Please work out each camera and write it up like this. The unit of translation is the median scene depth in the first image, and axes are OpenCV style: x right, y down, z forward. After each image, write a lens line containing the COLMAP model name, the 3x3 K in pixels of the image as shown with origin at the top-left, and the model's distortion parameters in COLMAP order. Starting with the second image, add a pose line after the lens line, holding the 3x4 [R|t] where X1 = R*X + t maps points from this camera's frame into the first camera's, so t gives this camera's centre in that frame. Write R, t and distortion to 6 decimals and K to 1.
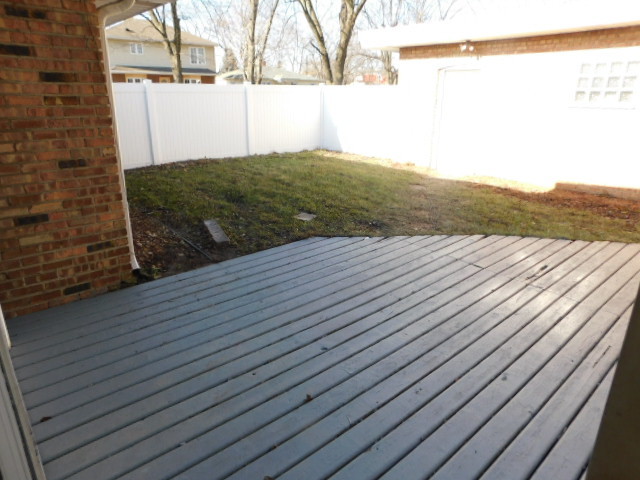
lens RADIAL K [[428.9, 0, 322.8], [0, 428.9, 239.4], [0, 0, 1]] dist [-0.062010, 0.047491]
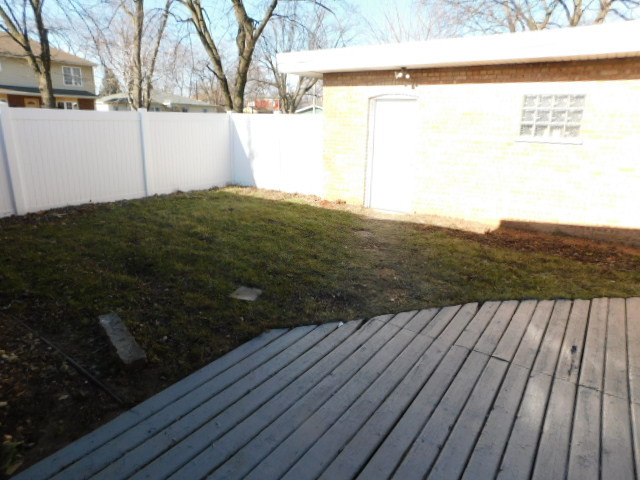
lens RADIAL K [[428.9, 0, 324.4], [0, 428.9, 237.9], [0, 0, 1]] dist [-0.062010, 0.047491]
pose [[0.969376, -0.053985, 0.239573, -0.066437], [0.067674, 0.996489, -0.049284, -0.083310], [-0.236071, 0.063987, 0.969627, 0.203668]]
